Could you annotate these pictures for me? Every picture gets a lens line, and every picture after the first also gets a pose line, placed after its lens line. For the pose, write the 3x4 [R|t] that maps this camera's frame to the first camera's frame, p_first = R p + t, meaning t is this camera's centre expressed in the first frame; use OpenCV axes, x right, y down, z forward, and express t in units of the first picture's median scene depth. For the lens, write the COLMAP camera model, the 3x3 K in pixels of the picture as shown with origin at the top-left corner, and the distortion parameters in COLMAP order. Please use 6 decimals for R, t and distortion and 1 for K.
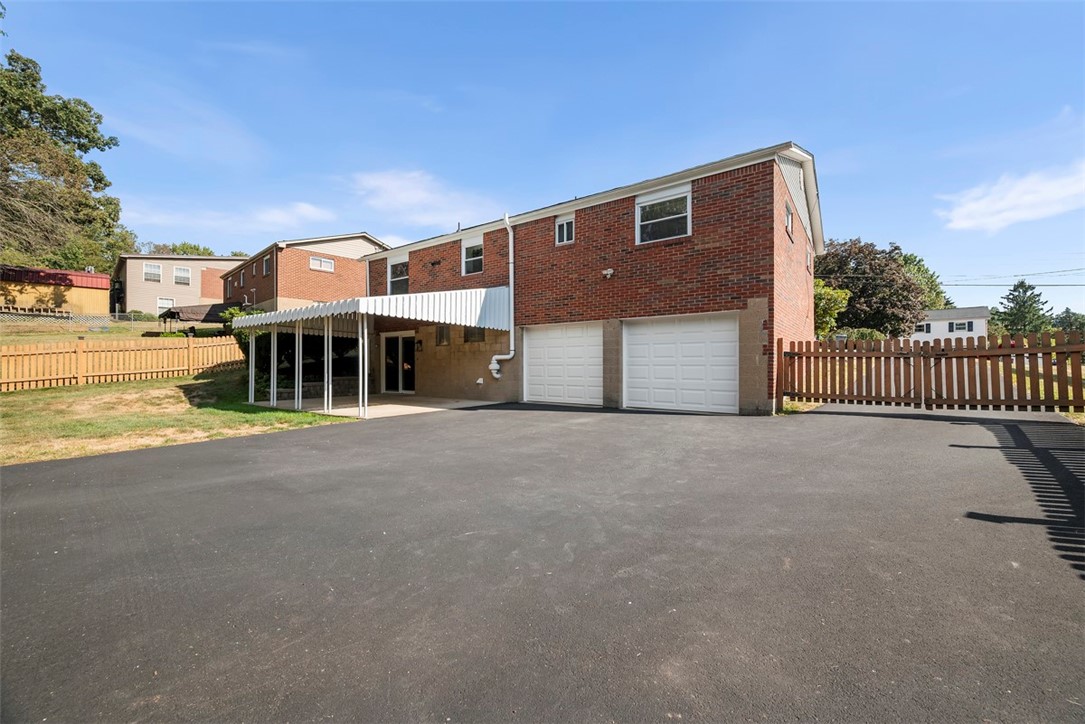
lens RADIAL K [[433.6, 0, 546.9], [0, 433.6, 358.9], [0, 0, 1]] dist [0.000220, -0.000461]
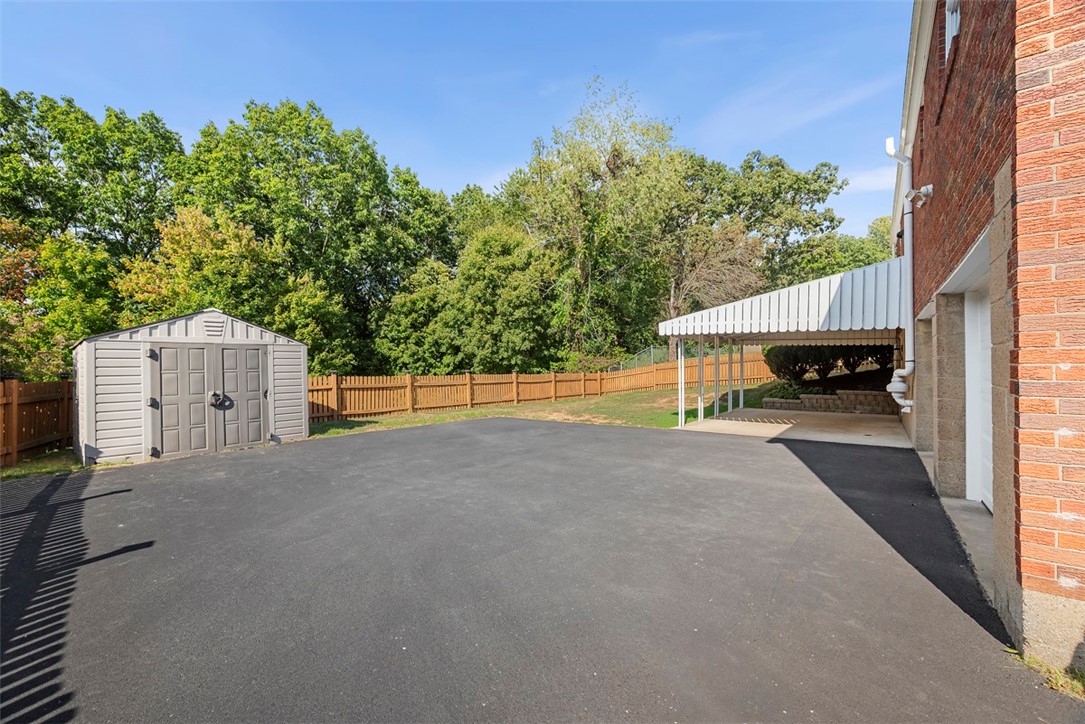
lens RADIAL K [[433.6, 0, 545.3], [0, 433.6, 367.8], [0, 0, 1]] dist [0.000220, -0.000461]
pose [[-0.028832, 0.002045, -0.999582, 0.424579], [0.011554, 0.999932, 0.001712, -0.014012], [0.999518, -0.011500, -0.028853, 0.422059]]
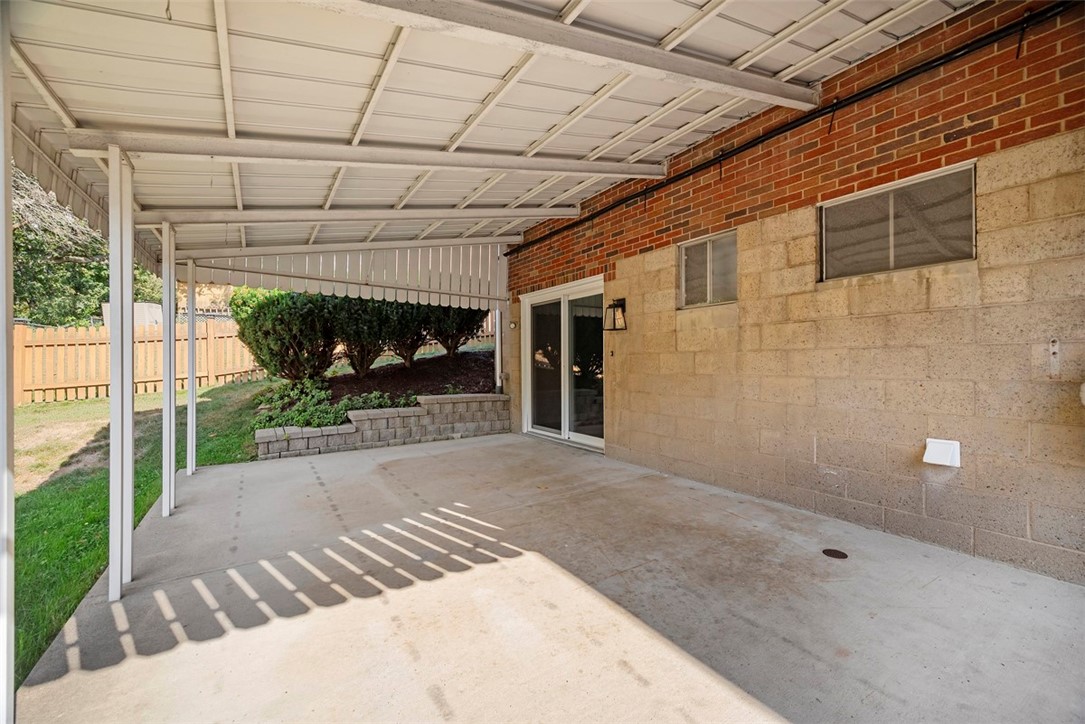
lens RADIAL K [[433.6, 0, 538.6], [0, 433.6, 358.7], [0, 0, 1]] dist [0.000220, -0.000461]
pose [[0.934708, -0.006714, -0.355354, -0.224962], [0.008461, 0.999959, 0.003361, 0.002763], [0.355317, -0.006148, 0.934726, 0.634668]]
